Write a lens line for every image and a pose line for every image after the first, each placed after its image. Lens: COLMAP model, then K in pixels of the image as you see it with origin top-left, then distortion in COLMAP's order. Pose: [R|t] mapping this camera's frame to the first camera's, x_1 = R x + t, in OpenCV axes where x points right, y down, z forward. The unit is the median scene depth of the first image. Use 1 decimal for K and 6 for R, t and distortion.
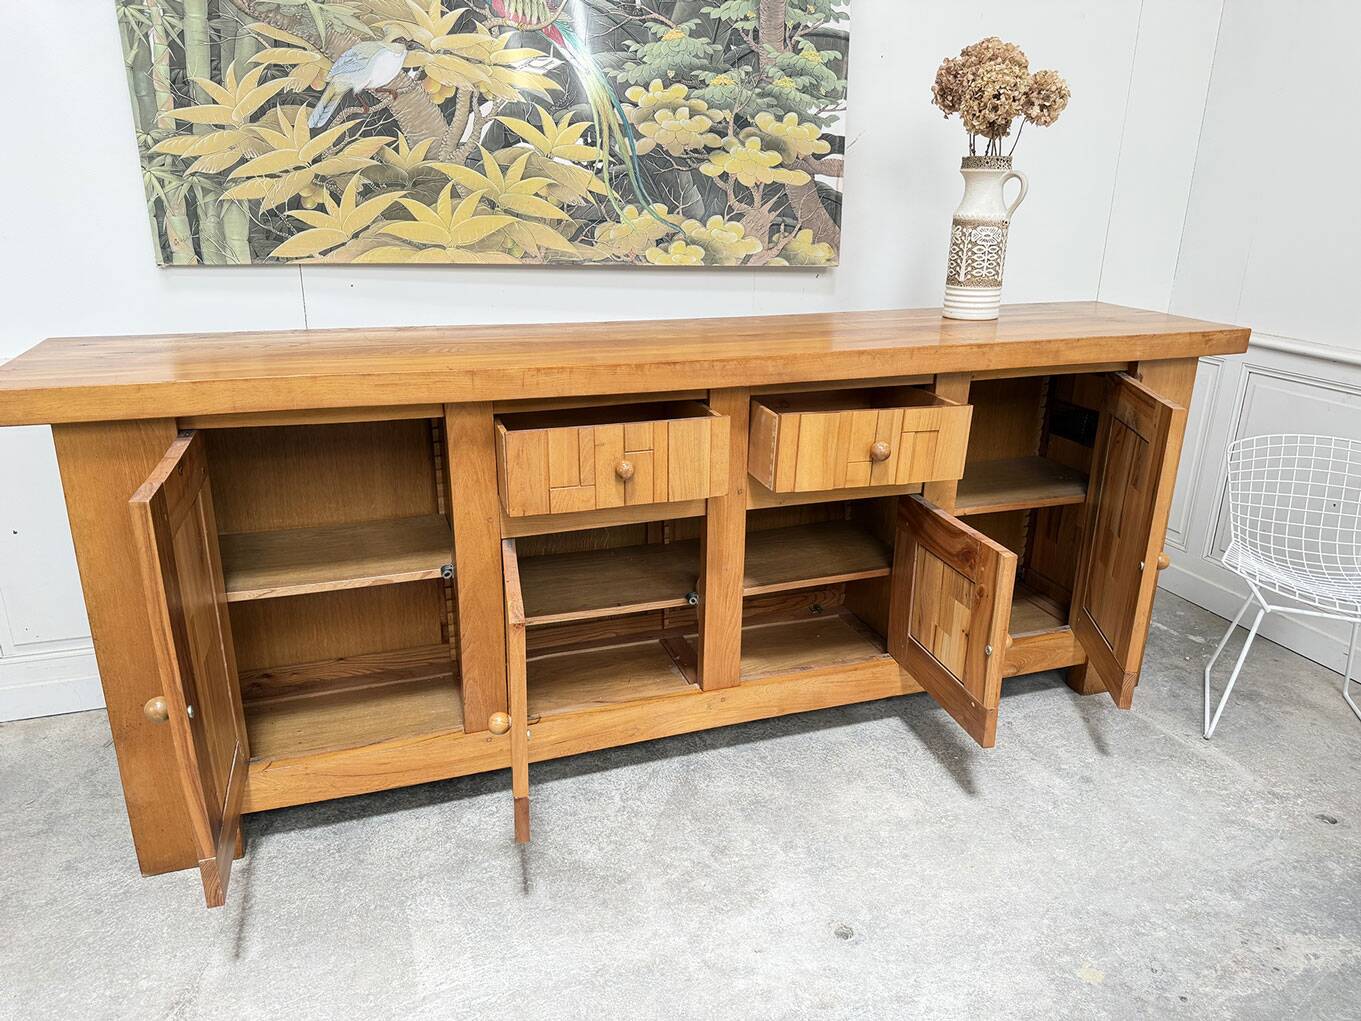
lens RADIAL K [[954.9, 0, 677.9], [0, 954.9, 517.8], [0, 0, 1]] dist [0.065111, -0.096265]
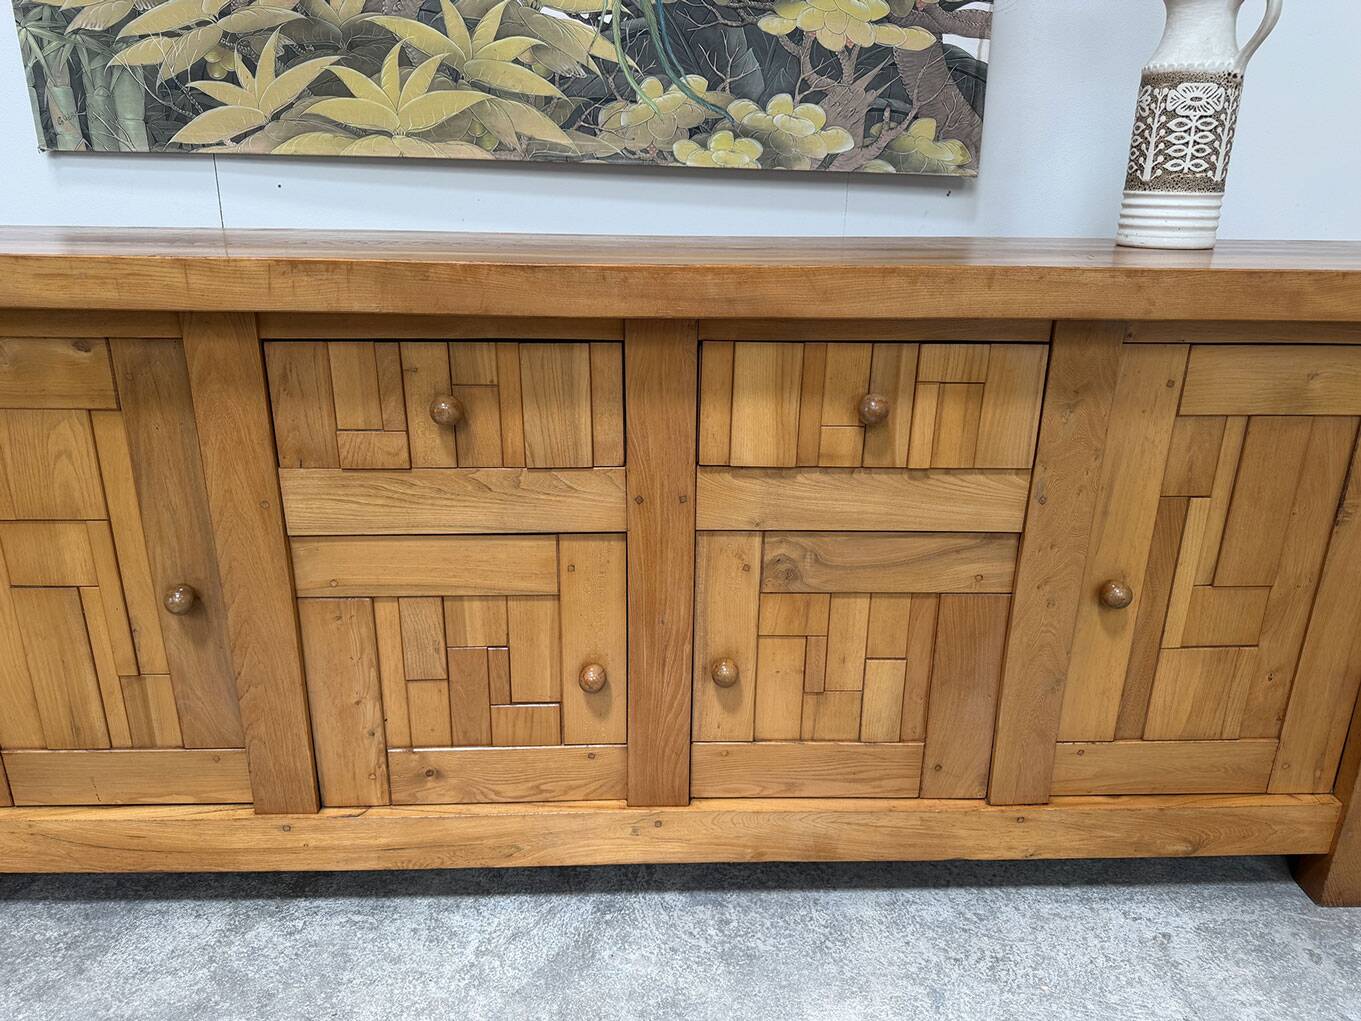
lens RADIAL K [[977.6, 0, 678.0], [0, 977.6, 512.3], [0, 0, 1]] dist [0.000840, -0.002482]
pose [[0.956532, 0.097658, -0.274790, 0.208241], [-0.099912, 0.994979, 0.005817, -0.019922], [0.273979, 0.021890, 0.961487, 0.357199]]
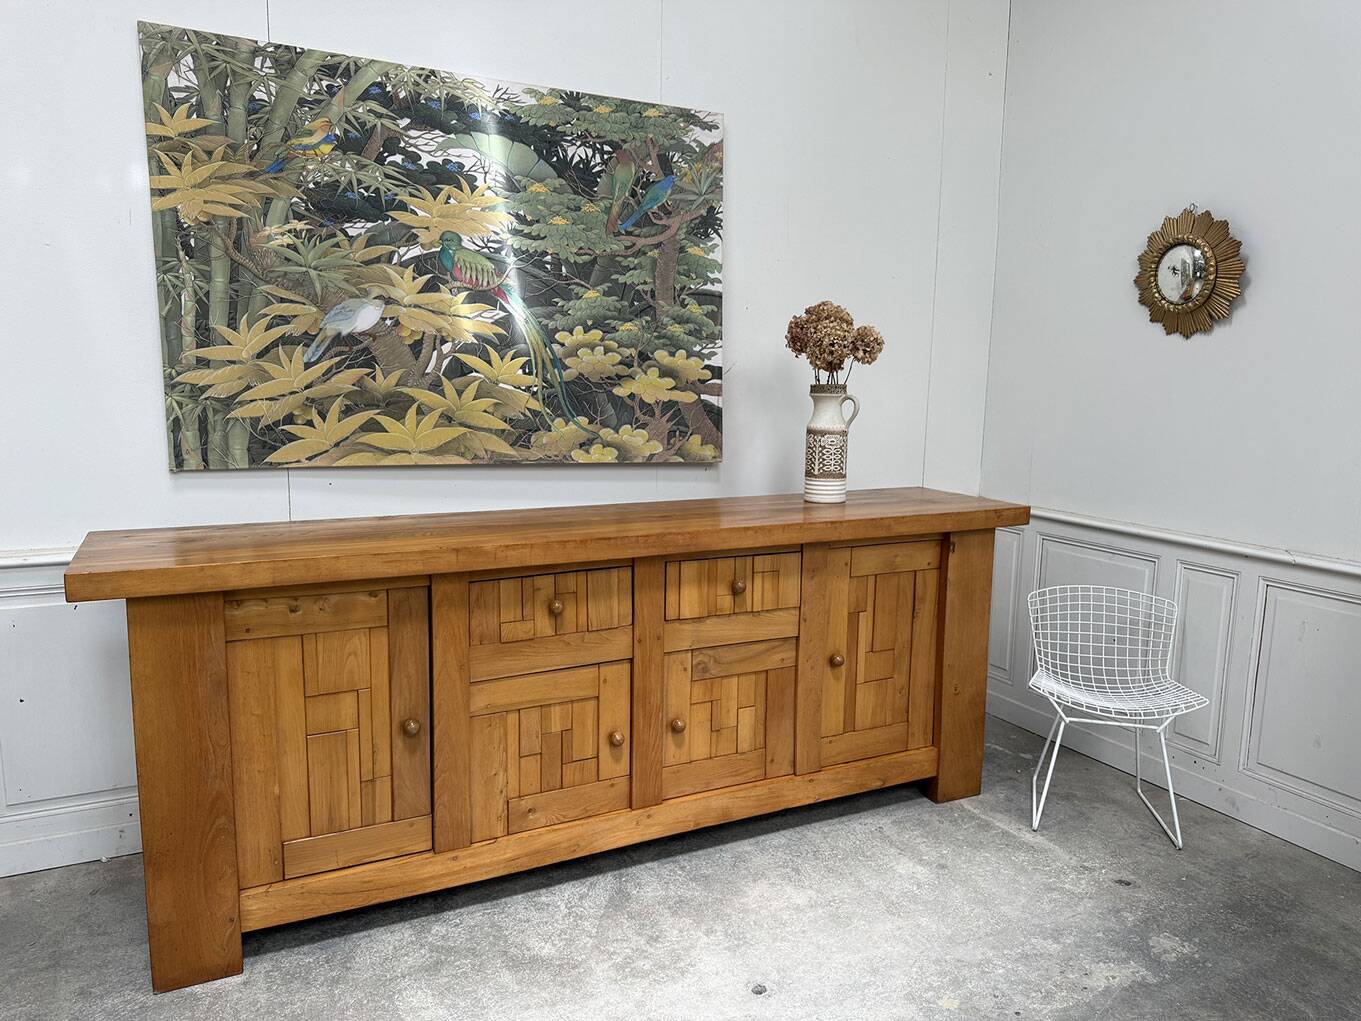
lens RADIAL K [[963.2, 0, 686.6], [0, 963.2, 508.1], [0, 0, 1]] dist [0.096876, -0.136922]
pose [[0.990647, -0.016426, 0.135454, -0.061621], [0.042178, 0.980972, -0.189512, 0.042435], [-0.129763, 0.193453, 0.972490, -0.255375]]
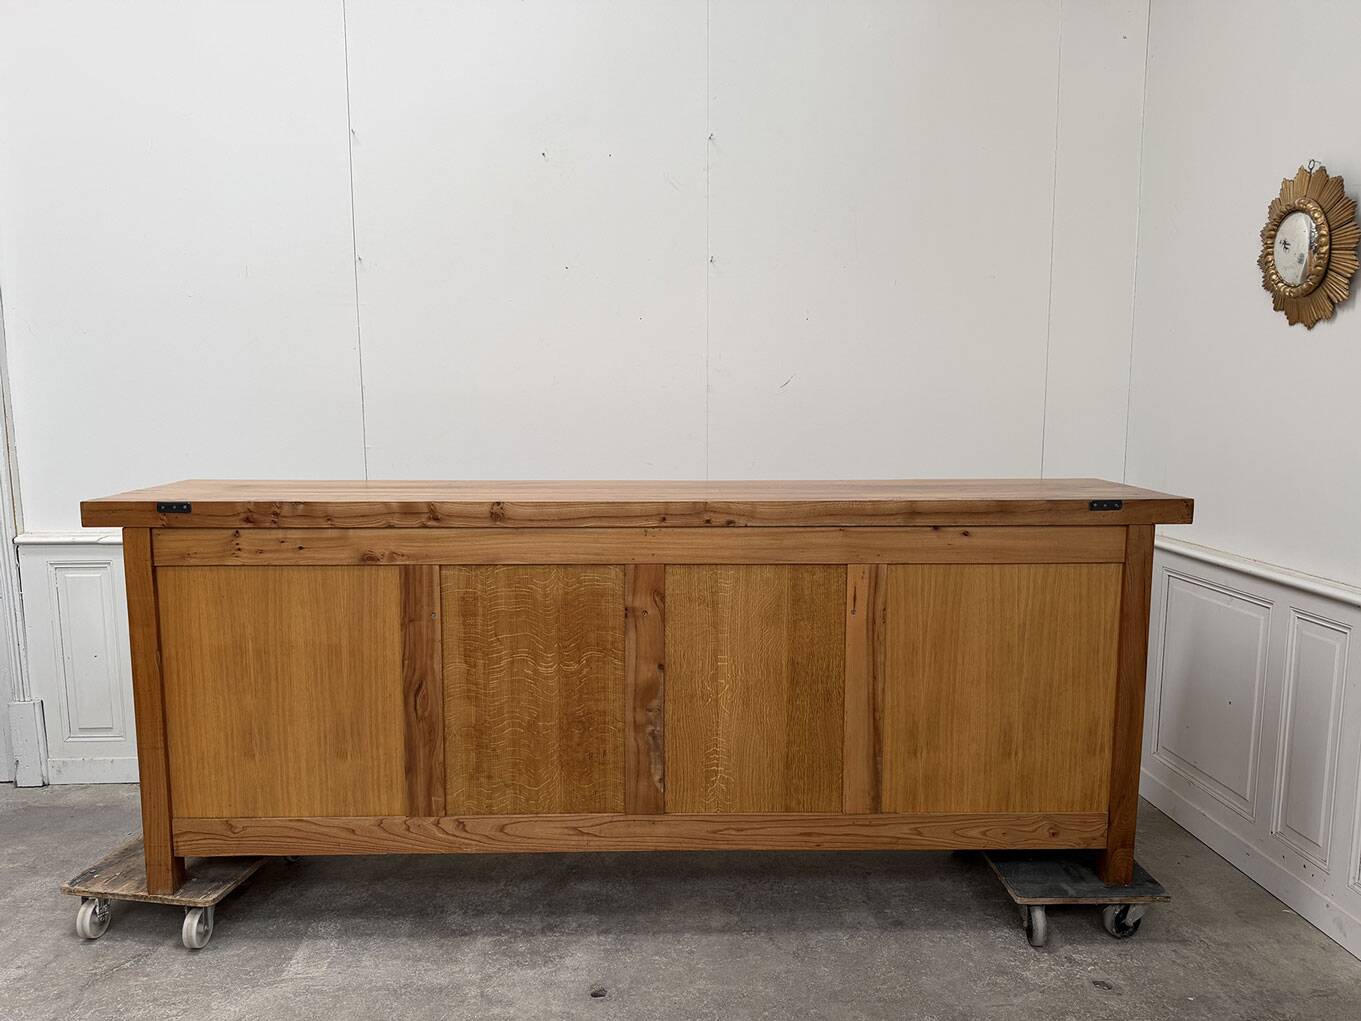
lens RADIAL K [[960.8, 0, 675.9], [0, 960.8, 511.8], [0, 0, 1]] dist [0.040153, -0.040114]
pose [[0.959449, 0.017895, -0.281312, 0.463085], [-0.078364, 0.975576, -0.205211, 0.054861], [0.270769, 0.218934, 0.937418, -0.216038]]
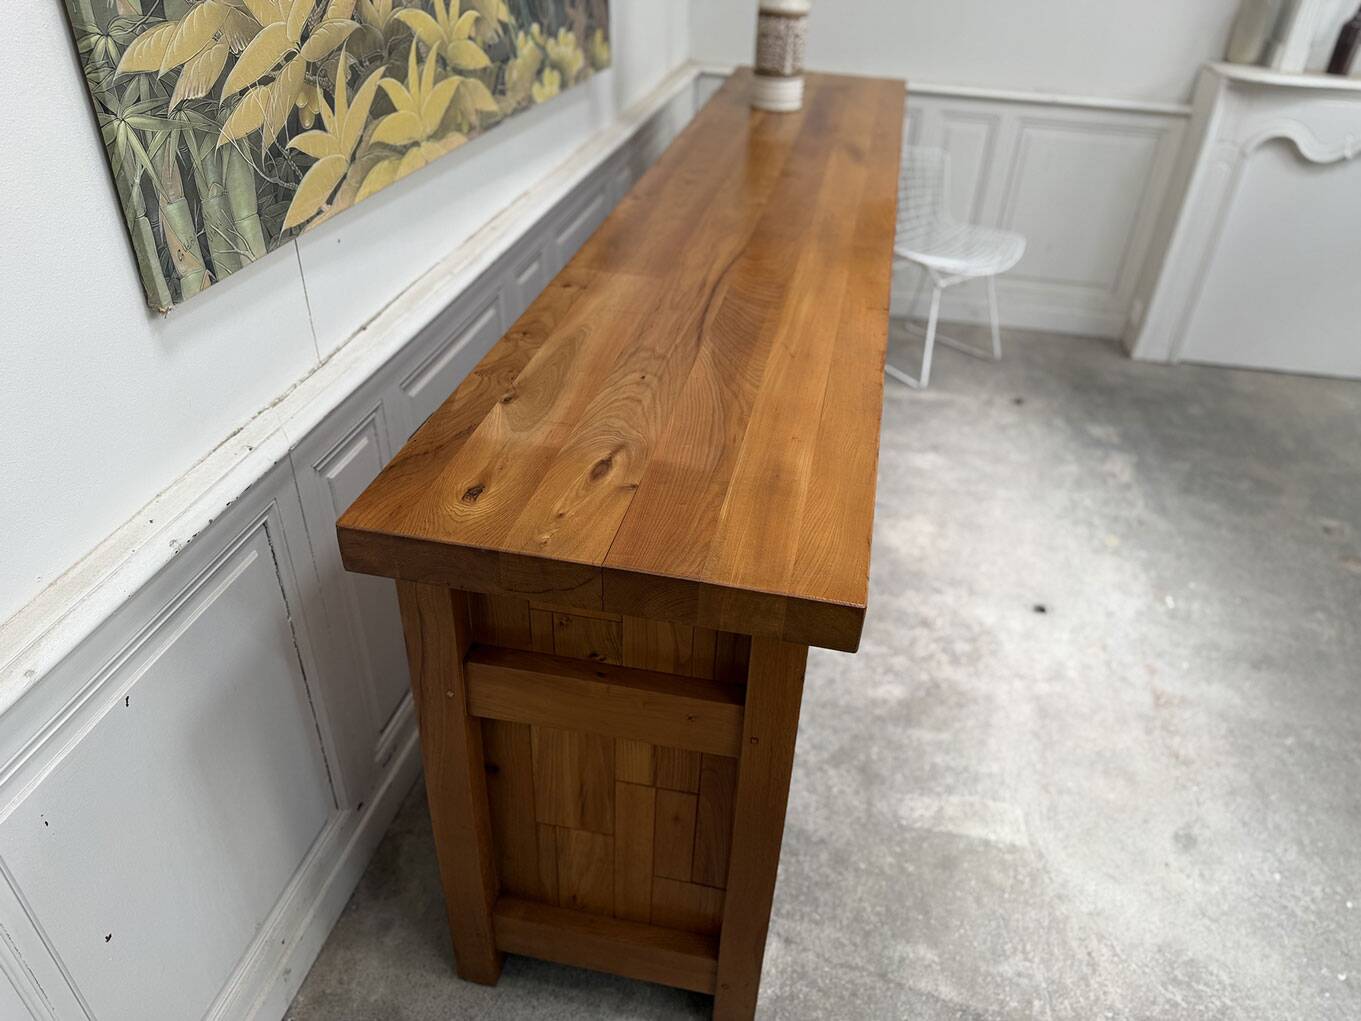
lens RADIAL K [[967.5, 0, 681.9], [0, 967.5, 513.6], [0, 0, 1]] dist [0.049972, -0.078554]
pose [[0.510321, -0.480251, 0.713394, -0.771310], [0.255103, 0.876743, 0.407730, -0.293791], [-0.821276, -0.026084, 0.569934, 0.479785]]
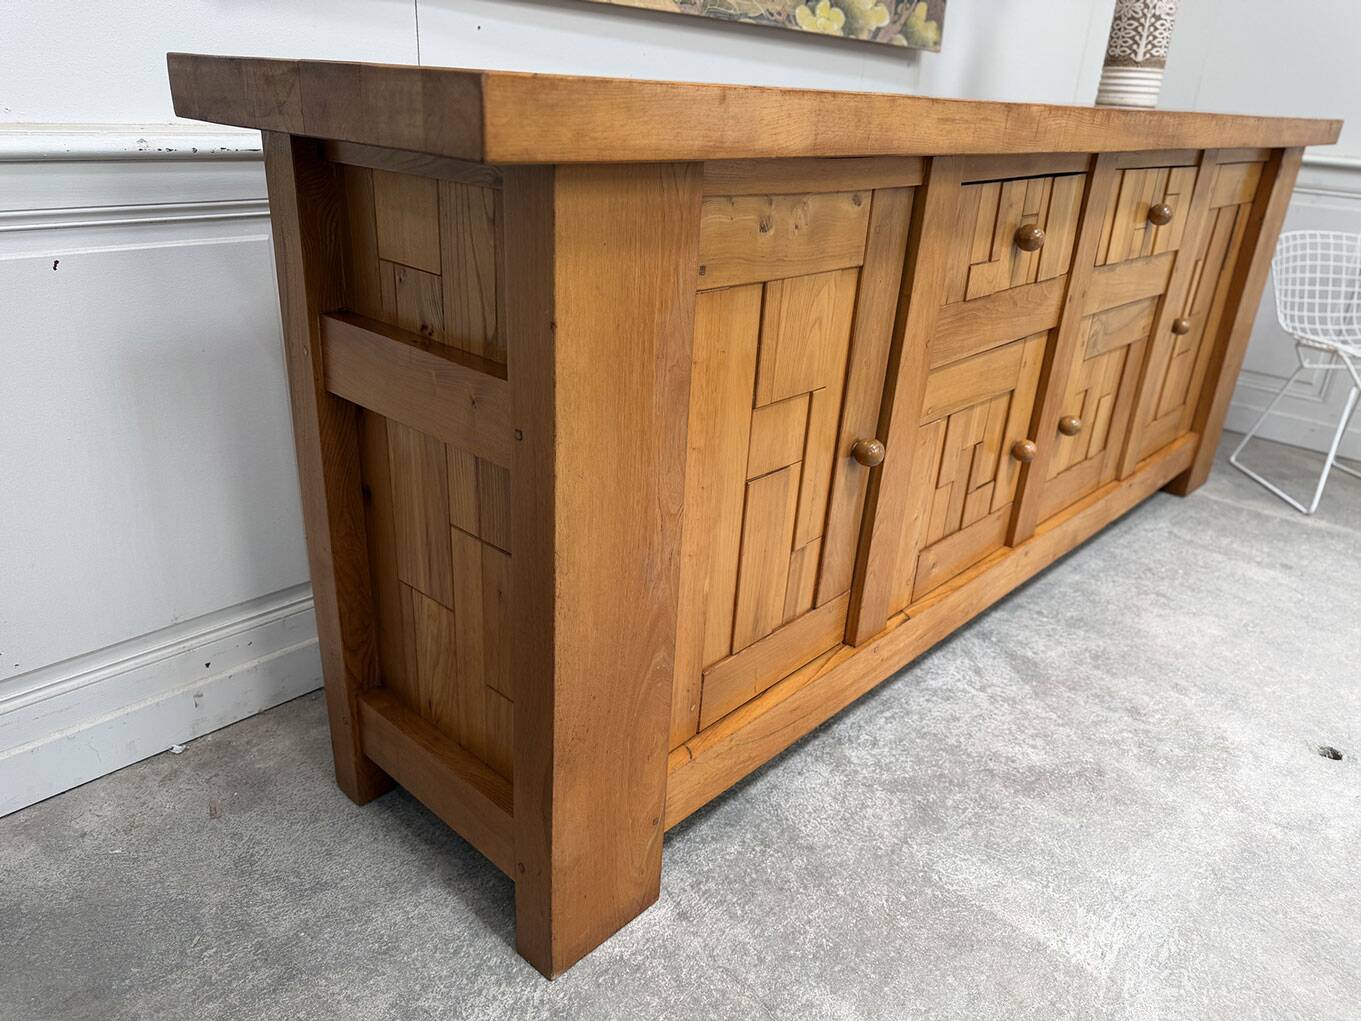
lens RADIAL K [[967.5, 0, 681.9], [0, 967.5, 513.6], [0, 0, 1]] dist [0.049972, -0.078554]
pose [[0.885382, -0.157011, 0.437546, -0.568394], [0.114455, 0.985887, 0.122178, 0.014644], [-0.450554, -0.058095, 0.890857, 0.353273]]
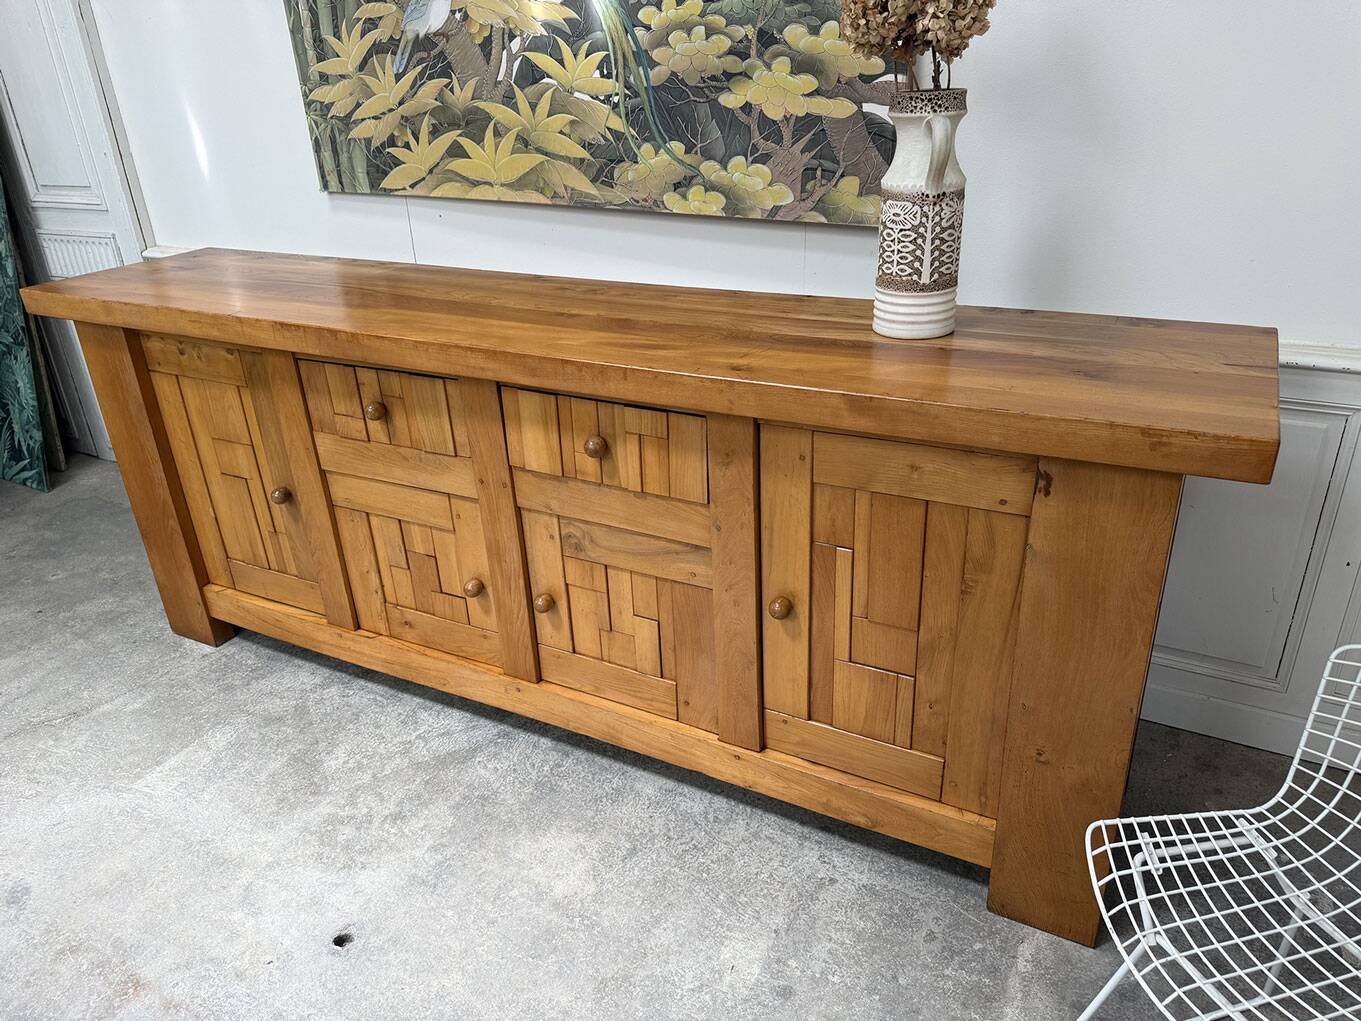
lens RADIAL K [[967.5, 0, 681.9], [0, 967.5, 513.6], [0, 0, 1]] dist [0.049972, -0.078554]
pose [[0.679238, 0.283598, -0.676911, 0.733346], [-0.194841, 0.958908, 0.206233, -0.202712], [0.707582, -0.008191, 0.706583, 0.409867]]
